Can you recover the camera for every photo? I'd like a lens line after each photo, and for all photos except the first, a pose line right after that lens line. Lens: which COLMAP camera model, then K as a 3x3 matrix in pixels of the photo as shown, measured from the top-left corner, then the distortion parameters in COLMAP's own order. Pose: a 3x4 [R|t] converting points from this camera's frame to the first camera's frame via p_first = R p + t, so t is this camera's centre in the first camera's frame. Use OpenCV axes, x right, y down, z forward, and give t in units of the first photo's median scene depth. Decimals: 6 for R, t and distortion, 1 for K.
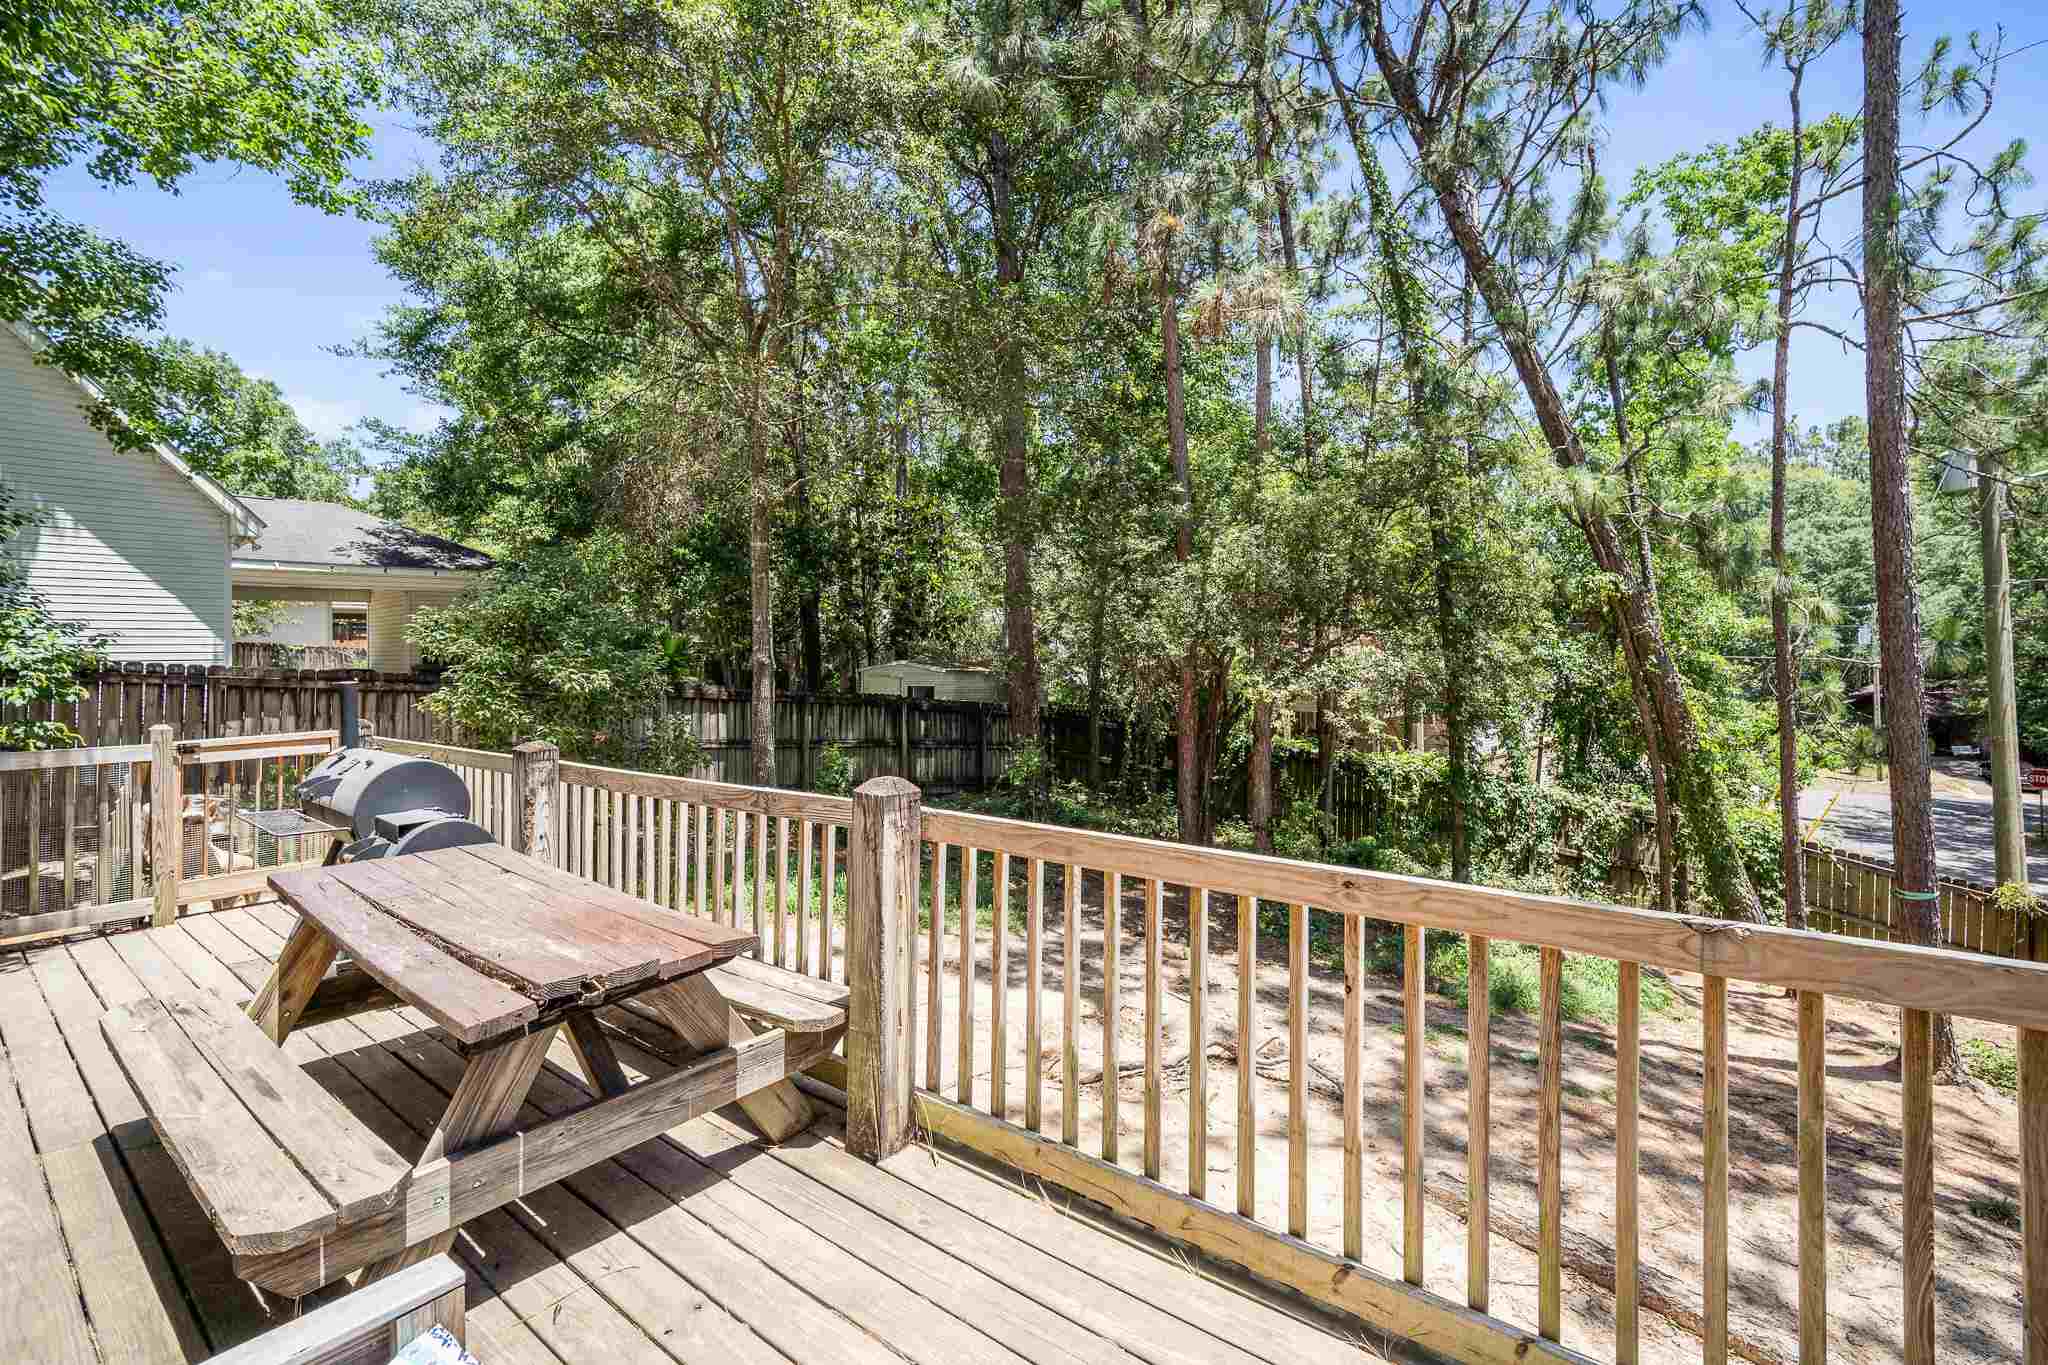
lens RADIAL K [[907.5, 0, 1027.6], [0, 907.5, 643.3], [0, 0, 1]] dist [-0.008777, 0.001040]
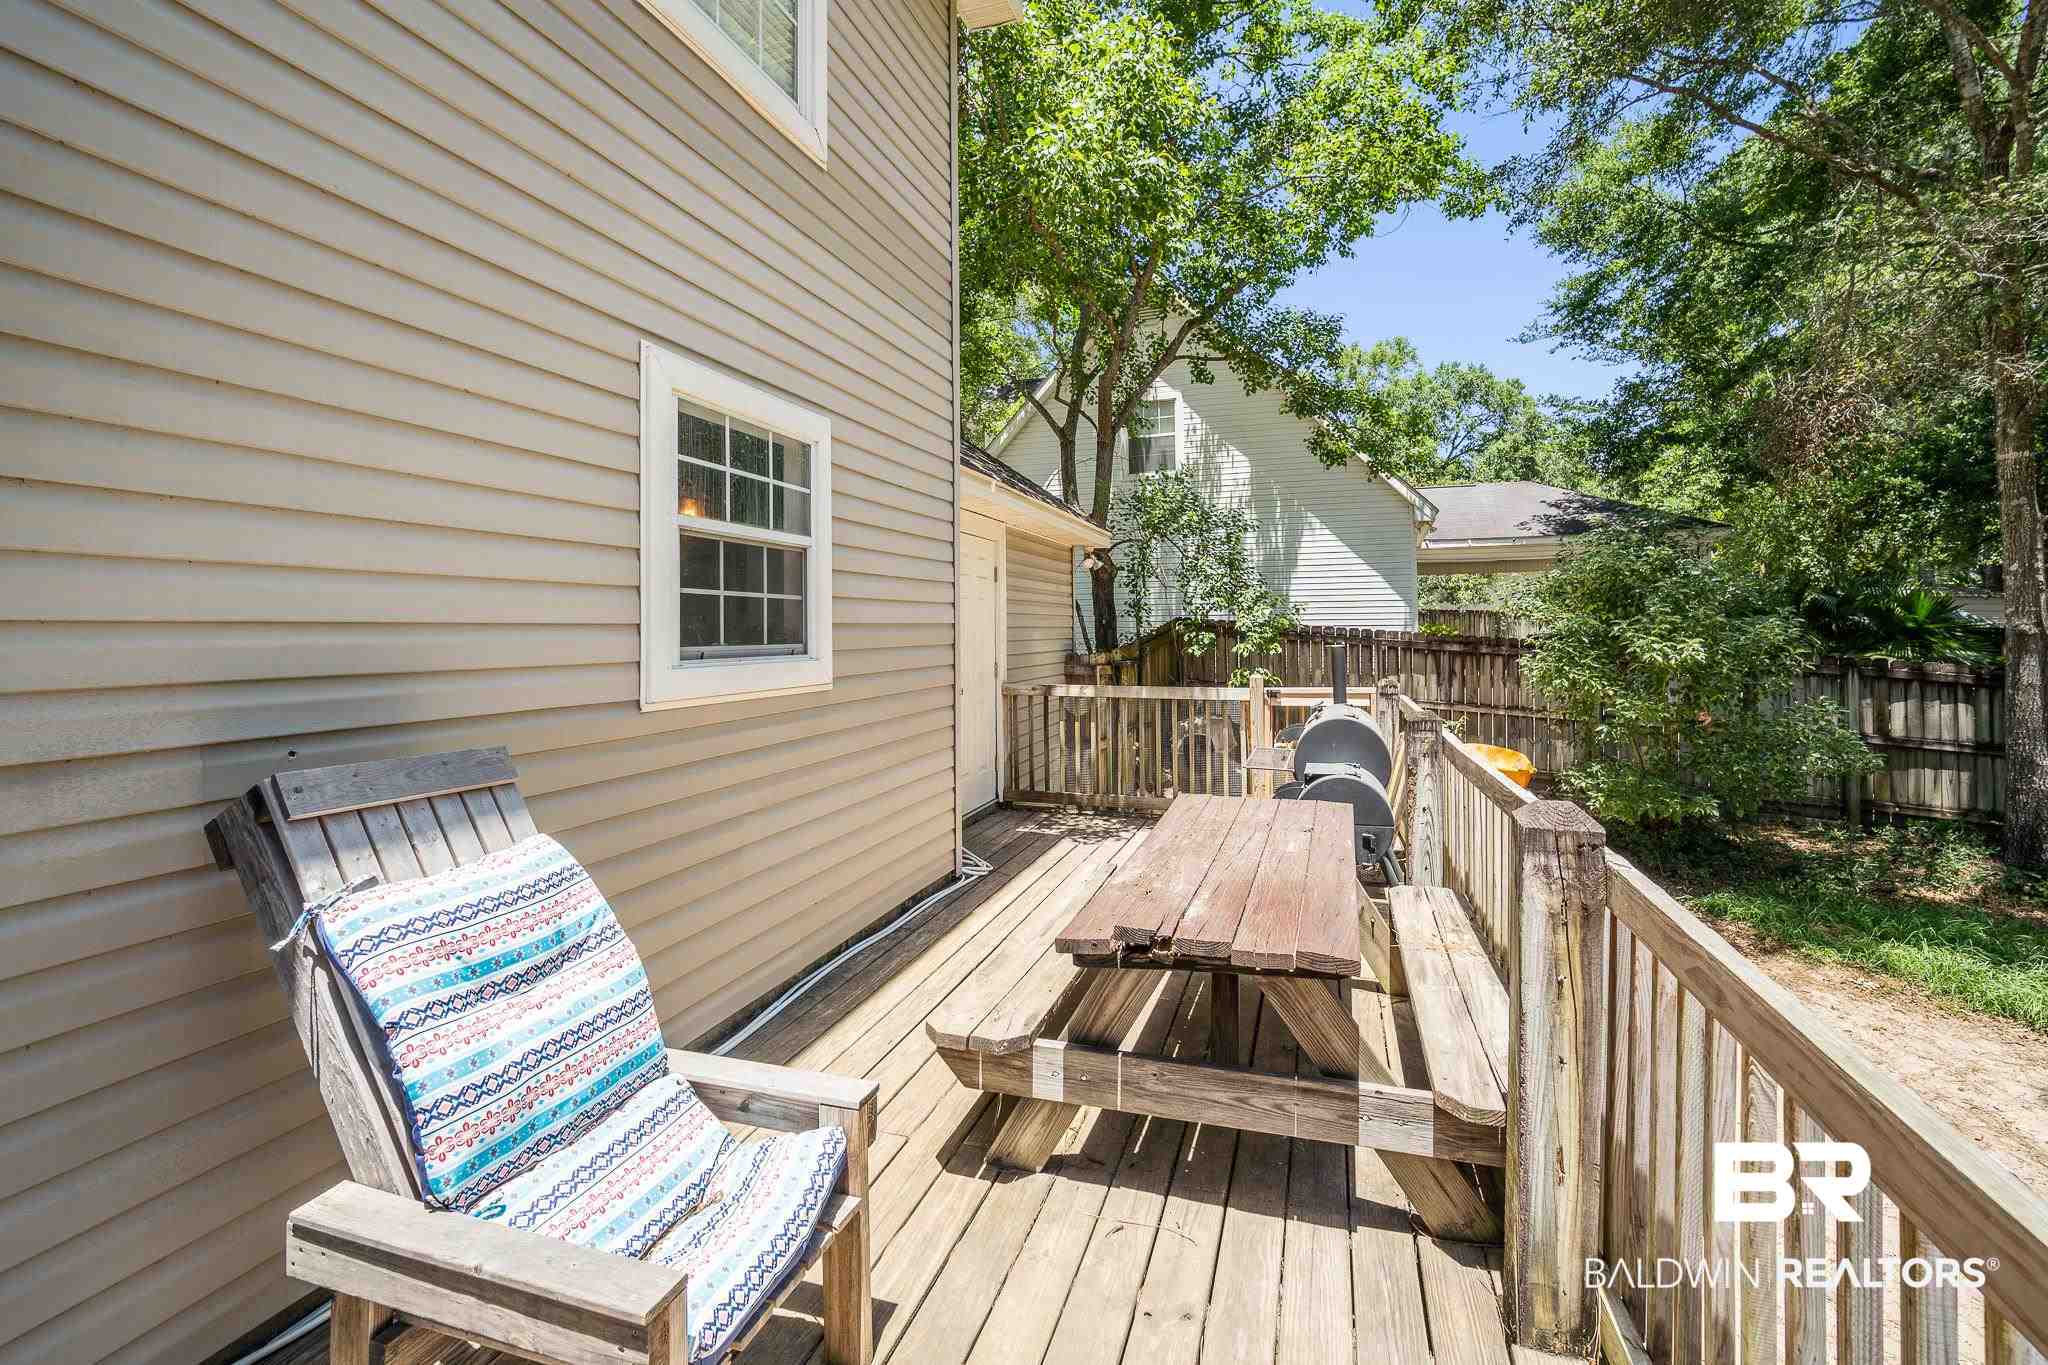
lens RADIAL K [[915.0, 0, 1026.2], [0, 915.0, 626.0], [0, 0, 1]] dist [-0.010513, -0.000290]
pose [[0.349991, 0.003794, -0.936745, 0.088905], [0.013832, 0.999862, 0.009217, 0.001016], [0.936651, -0.016183, 0.349891, 0.101111]]
